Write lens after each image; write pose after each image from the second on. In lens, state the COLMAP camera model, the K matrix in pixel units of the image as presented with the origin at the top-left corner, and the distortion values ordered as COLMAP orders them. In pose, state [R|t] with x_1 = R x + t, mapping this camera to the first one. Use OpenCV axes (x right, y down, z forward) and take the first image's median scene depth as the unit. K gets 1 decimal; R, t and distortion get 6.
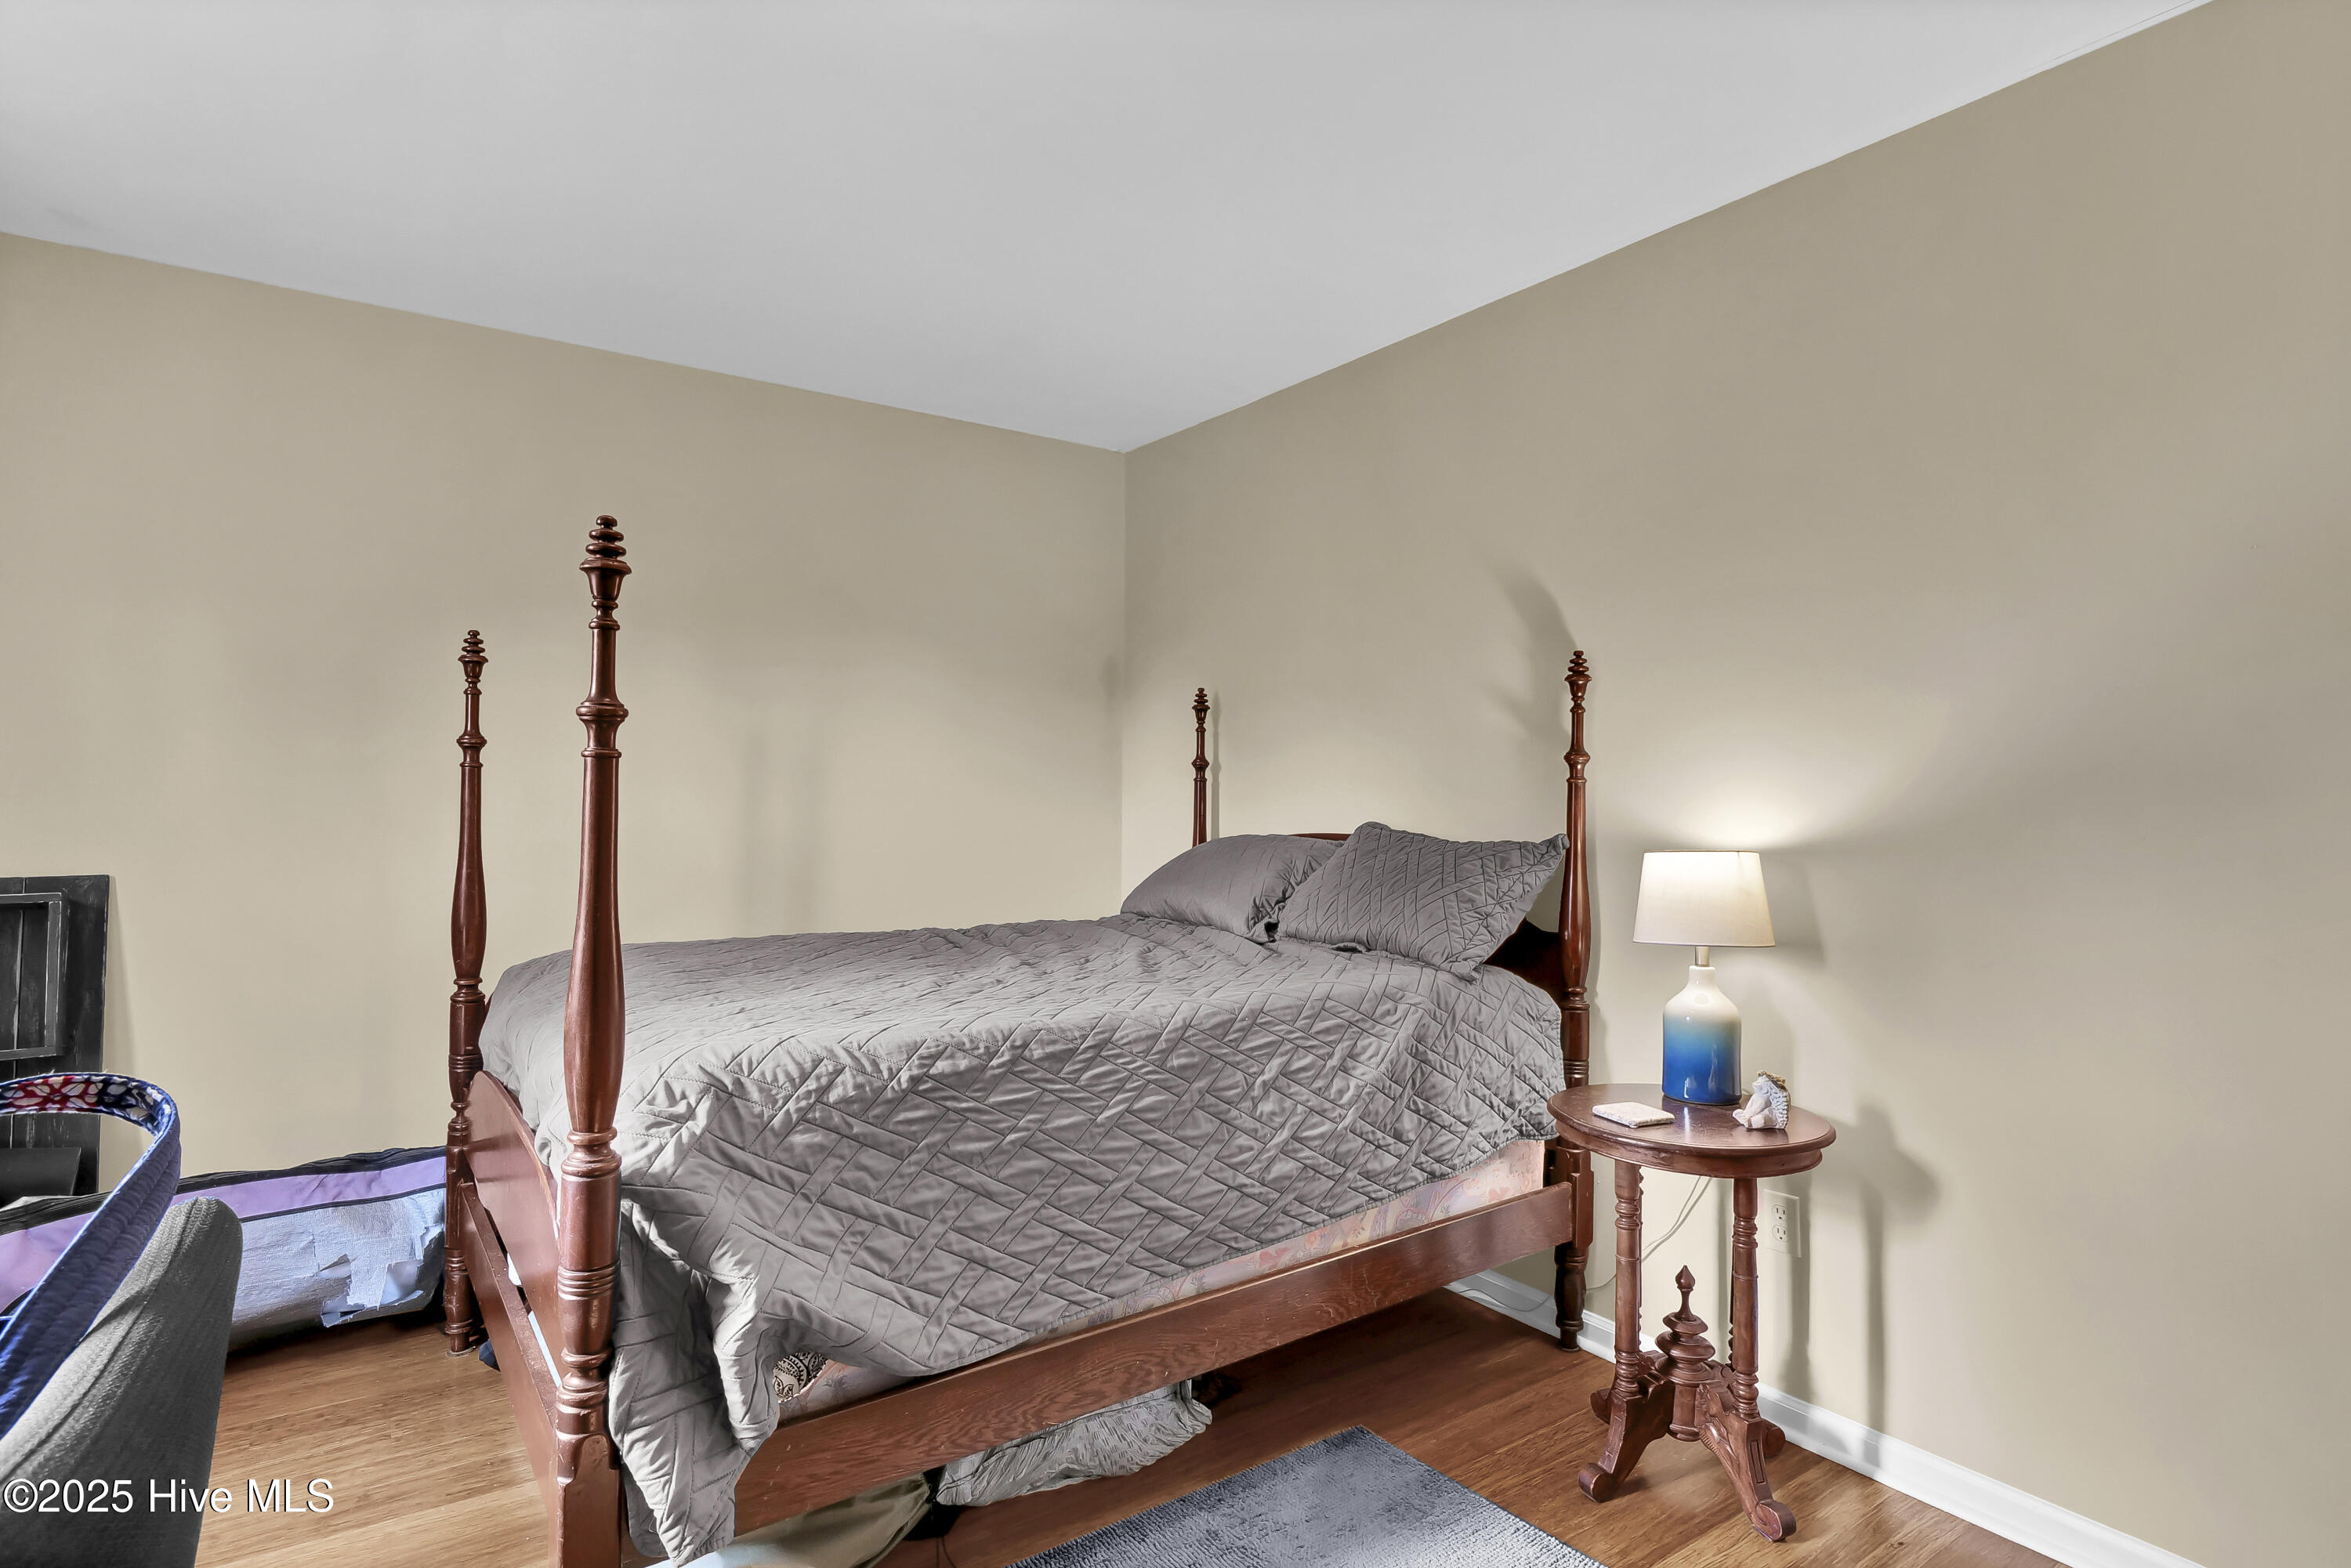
lens RADIAL K [[1155.6, 0, 1168.6], [0, 1155.6, 787.5], [0, 0, 1]] dist [-0.001161, -0.001435]
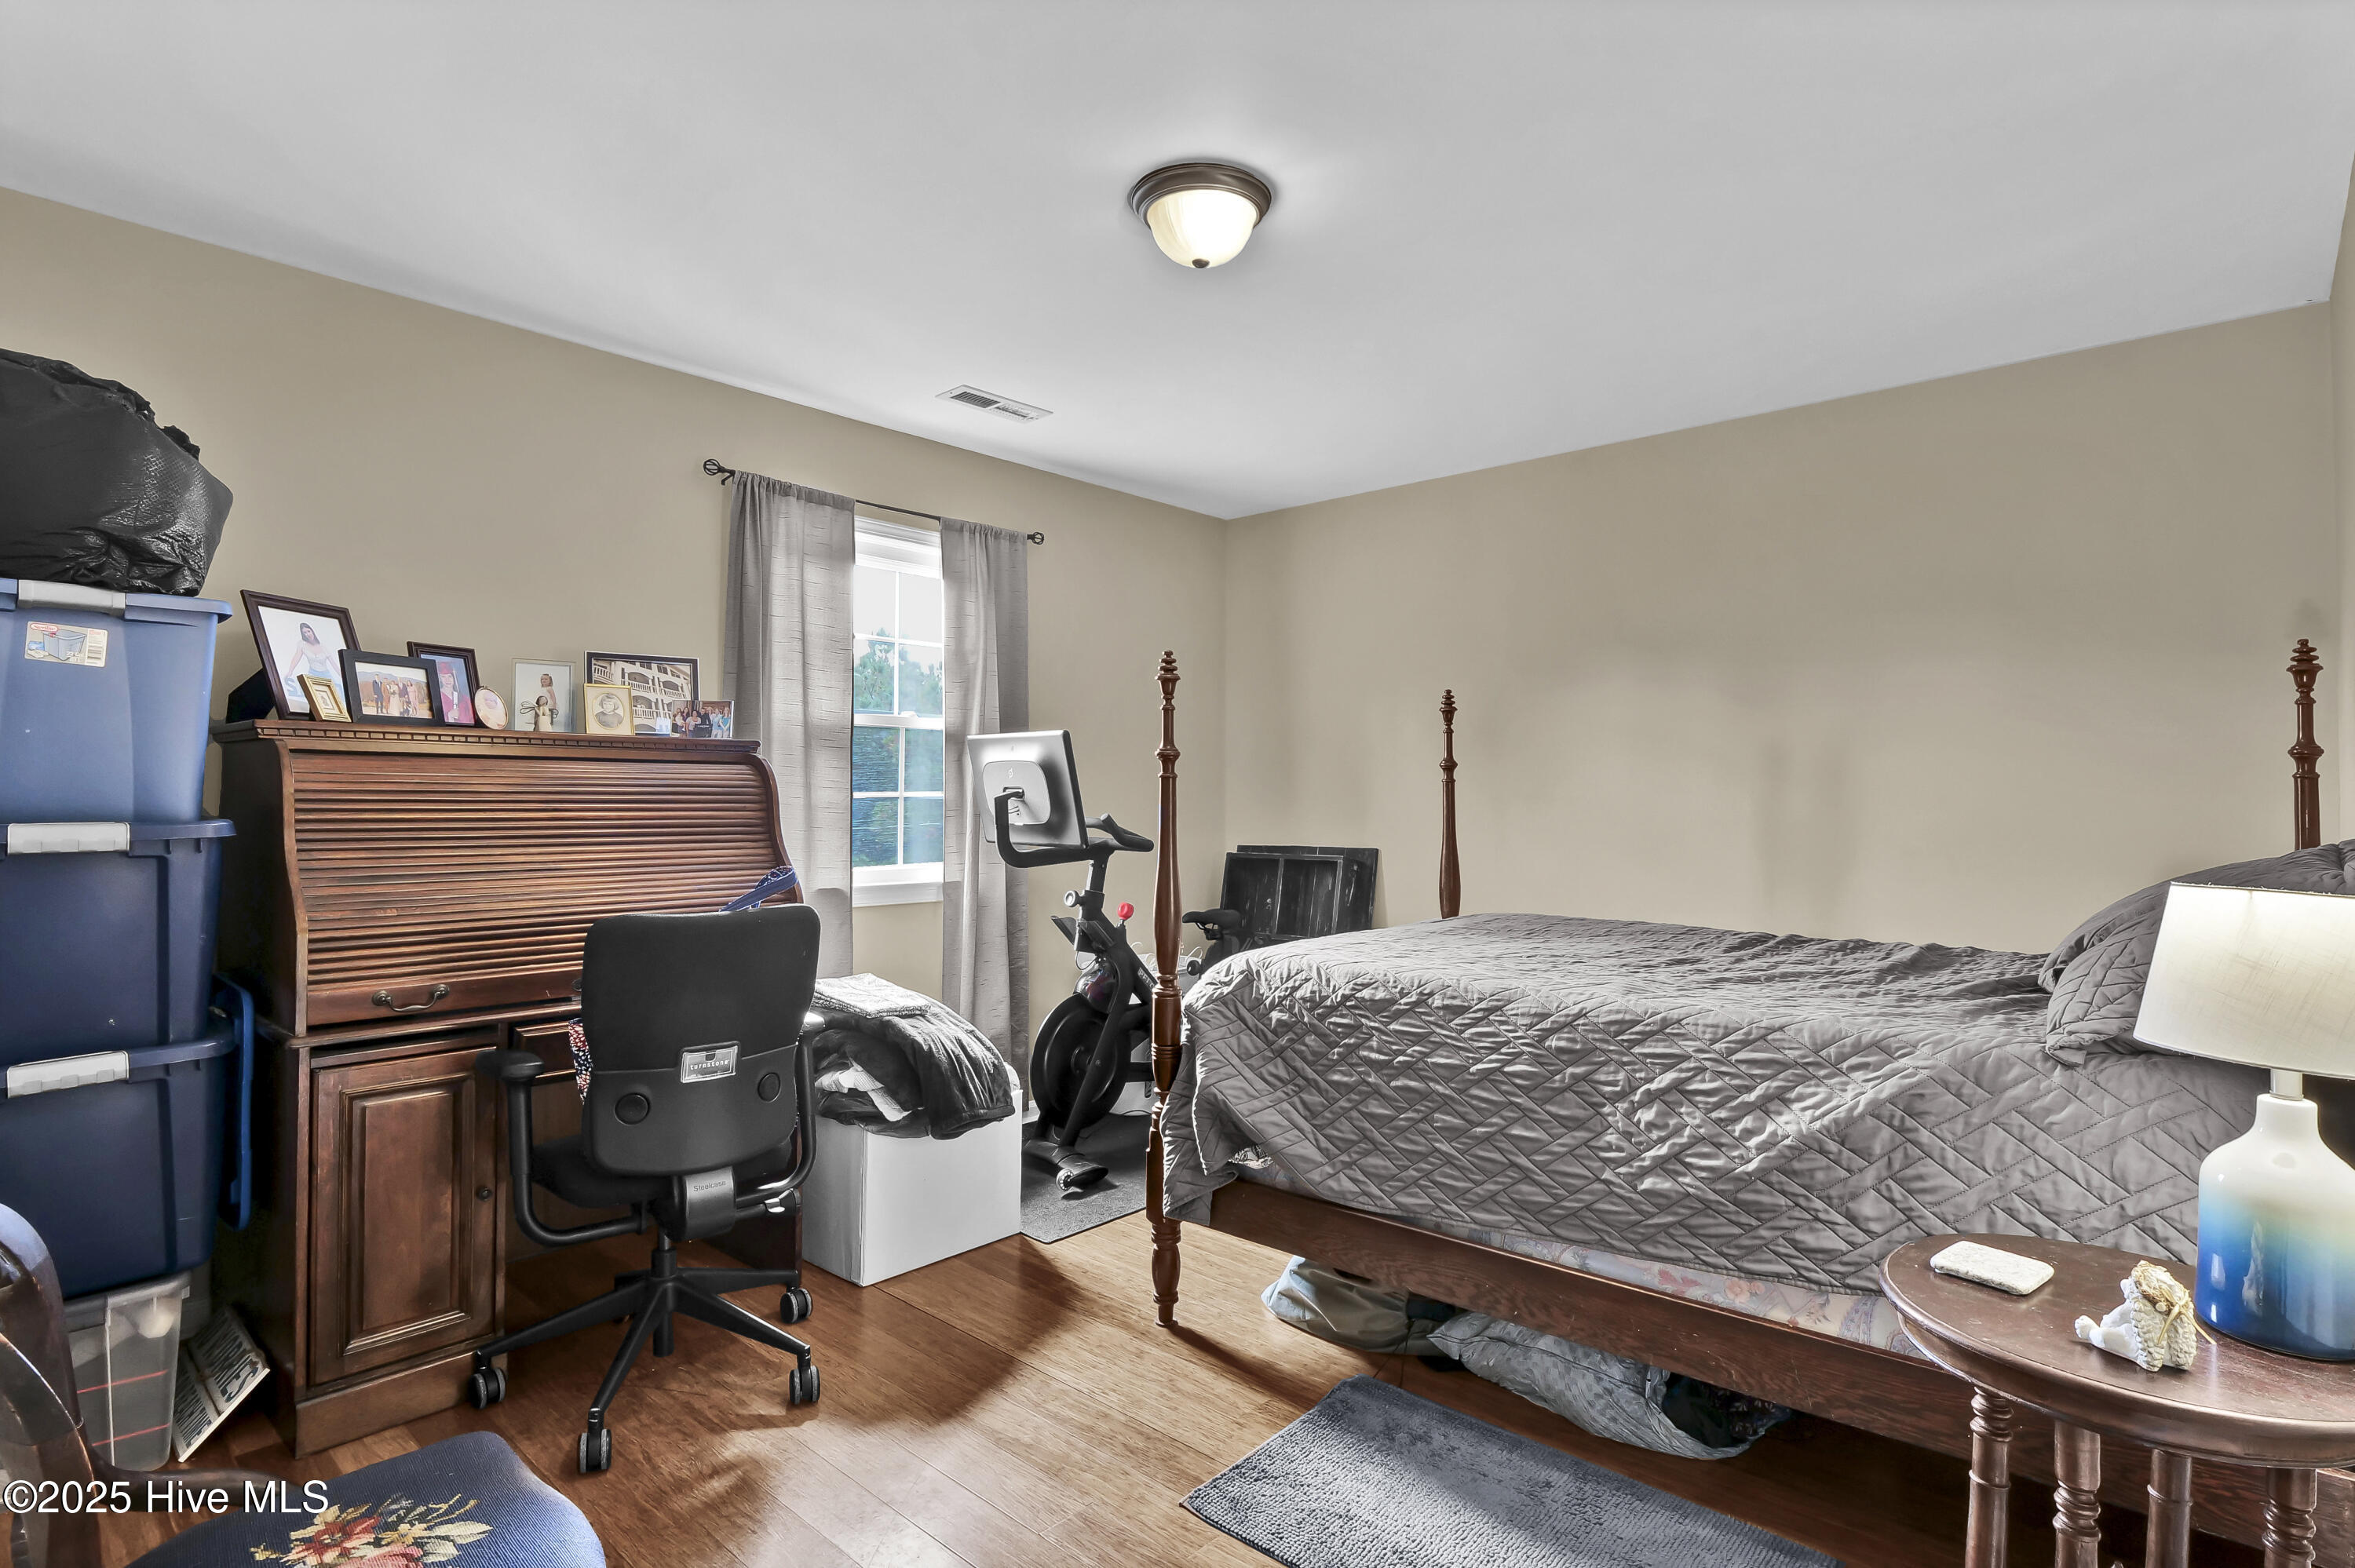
lens RADIAL K [[1157.4, 0, 1167.8], [0, 1157.4, 790.9], [0, 0, 1]] dist [-0.001161, -0.001435]
pose [[0.239711, -0.013432, -0.970751, 0.973809], [0.006089, 0.999905, -0.012332, 0.013041], [0.970825, -0.002955, 0.239771, 0.389643]]
